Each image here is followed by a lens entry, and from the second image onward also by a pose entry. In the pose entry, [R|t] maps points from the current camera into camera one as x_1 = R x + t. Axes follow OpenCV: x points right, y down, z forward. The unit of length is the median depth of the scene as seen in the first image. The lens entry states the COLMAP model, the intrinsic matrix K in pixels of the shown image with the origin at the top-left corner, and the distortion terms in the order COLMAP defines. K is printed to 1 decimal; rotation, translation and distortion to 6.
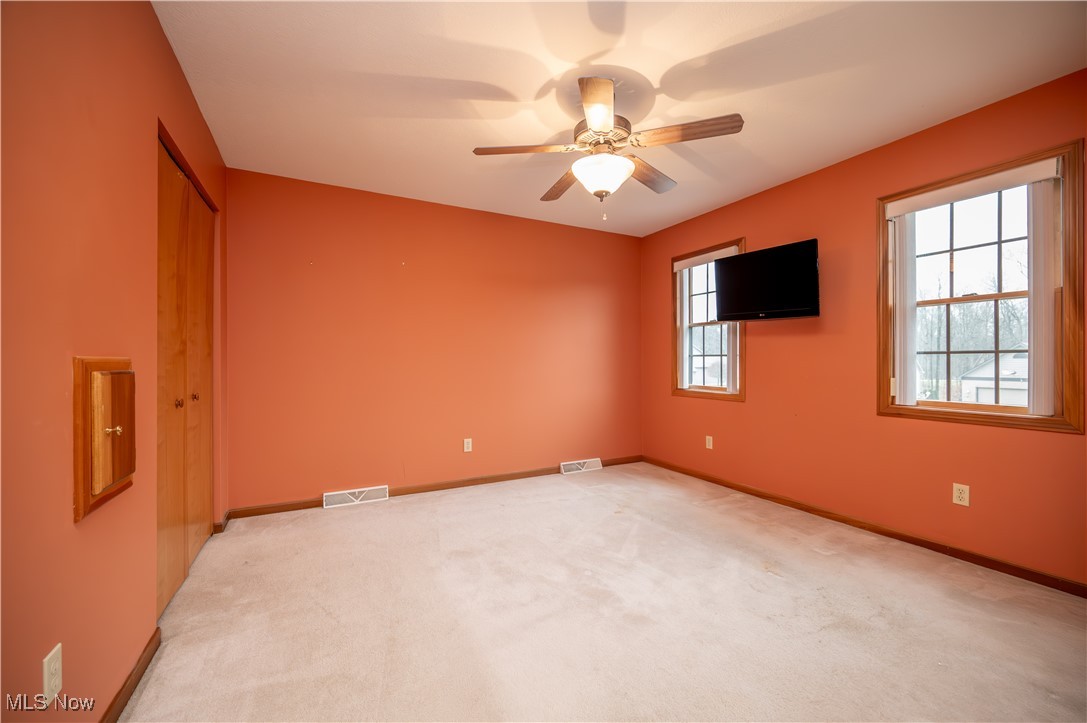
lens RADIAL K [[430.0, 0, 541.8], [0, 430.0, 362.2], [0, 0, 1]] dist [0.000170, 0.000174]
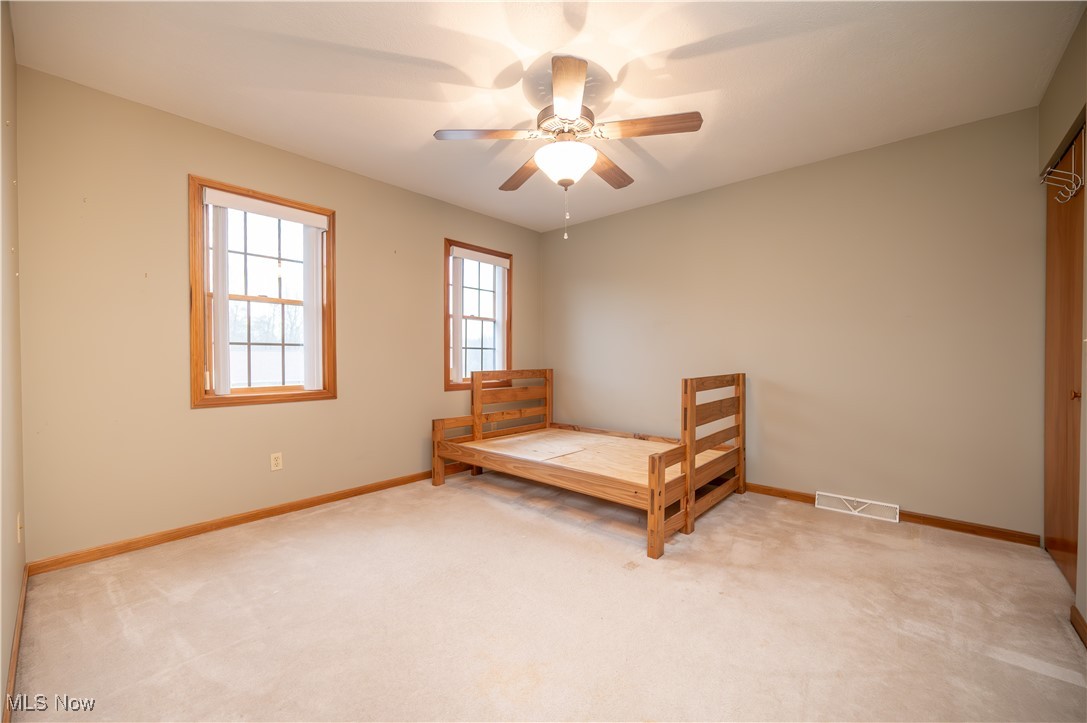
lens RADIAL K [[430.0, 0, 541.8], [0, 430.0, 362.2], [0, 0, 1]] dist [0.000170, 0.000174]
pose [[-0.351305, -0.018573, 0.936077, -0.423809], [-0.004290, 0.999825, 0.018228, 0.002125], [-0.936251, 0.002388, -0.351324, 0.730852]]
